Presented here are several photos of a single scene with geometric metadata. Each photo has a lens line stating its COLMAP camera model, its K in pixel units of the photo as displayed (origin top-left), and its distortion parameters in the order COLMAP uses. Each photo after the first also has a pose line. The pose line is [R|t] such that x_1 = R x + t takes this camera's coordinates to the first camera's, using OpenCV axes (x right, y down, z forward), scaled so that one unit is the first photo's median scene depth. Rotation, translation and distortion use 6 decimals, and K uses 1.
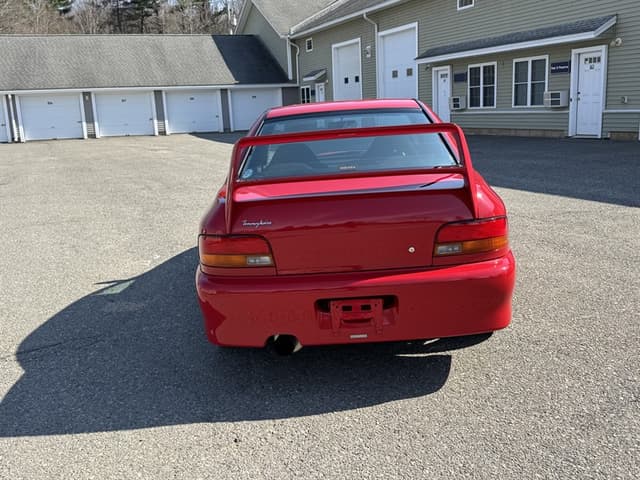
lens RADIAL K [[639.1, 0, 324.0], [0, 639.1, 241.6], [0, 0, 1]] dist [0.176025, -0.364118]
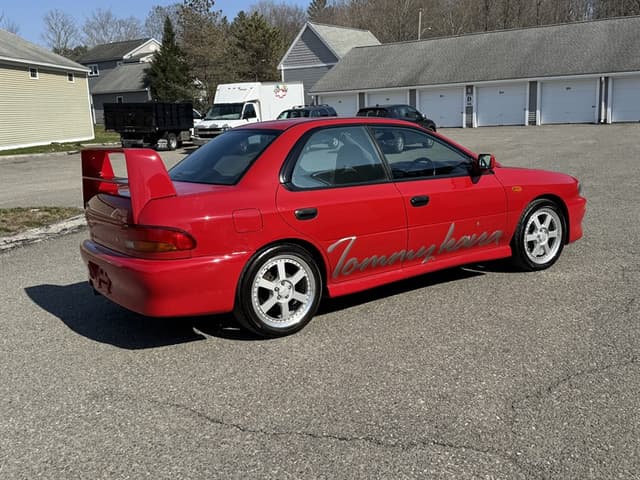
lens RADIAL K [[639.1, 0, 324.0], [0, 639.1, 241.6], [0, 0, 1]] dist [0.176025, -0.364118]
pose [[0.574761, 0.177643, -0.798807, 0.128067], [-0.149850, 0.982495, 0.110671, -0.017328], [0.804484, 0.056092, 0.591319, 0.048638]]
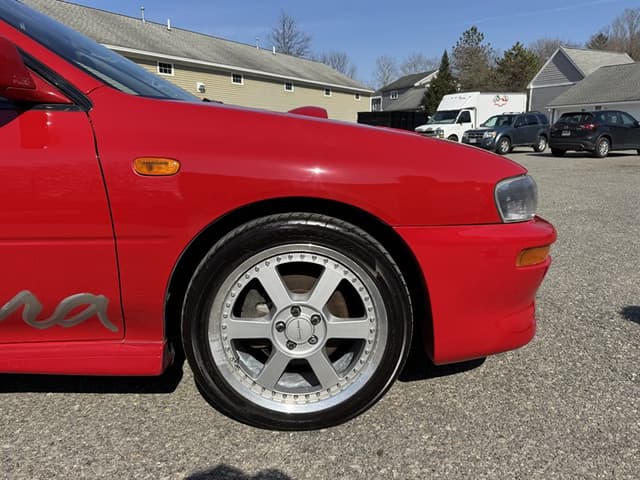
lens RADIAL K [[451.9, 0, 323.3], [0, 451.9, 237.7], [0, 0, 1]] dist [0.064024, -0.093731]
pose [[0.086463, 0.258477, -0.962140, 0.059835], [-0.198344, 0.950890, 0.237630, -0.024858], [0.976311, 0.170289, 0.133484, 0.189107]]
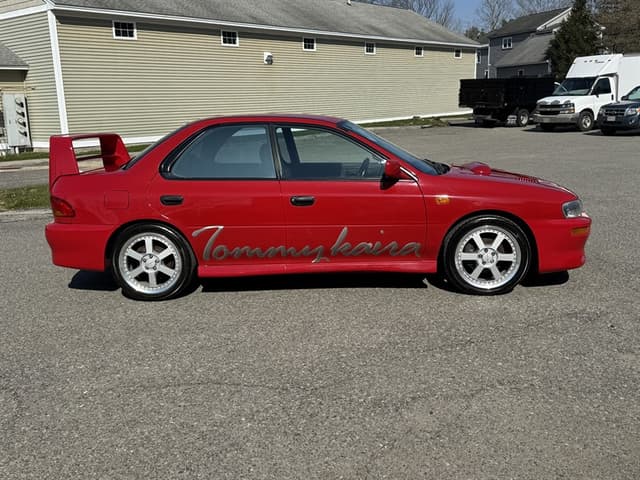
lens RADIAL K [[639.1, 0, 324.0], [0, 639.1, 241.6], [0, 0, 1]] dist [0.176025, -0.364118]
pose [[-0.027506, 0.255643, -0.966380, 0.167040], [-0.174212, 0.950725, 0.256460, -0.042900], [0.984324, 0.175409, 0.018386, 0.153781]]
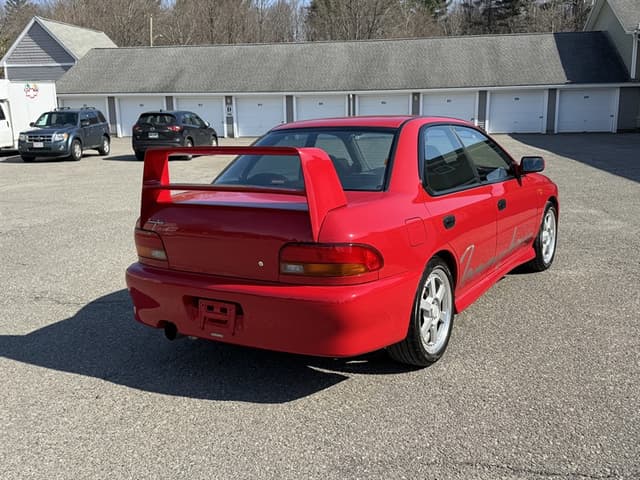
lens RADIAL K [[639.1, 0, 324.0], [0, 639.1, 241.6], [0, 0, 1]] dist [0.176025, -0.364118]
pose [[0.859957, 0.127747, -0.494120, 0.061168], [-0.126510, 0.991308, 0.036113, -0.006113], [0.494439, 0.031456, 0.868643, 0.010970]]
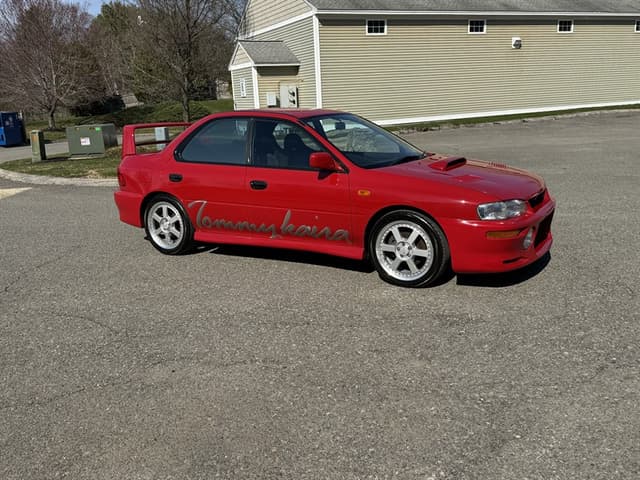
lens RADIAL K [[569.9, 0, 320.0], [0, 569.9, 240.0], [0, 0, 1]] dist [0.144486, -0.249702]
pose [[-0.490406, 0.273606, -0.827431, 0.146053], [-0.116233, 0.920423, 0.373245, -0.058642], [0.863708, 0.279216, -0.419578, 0.231893]]
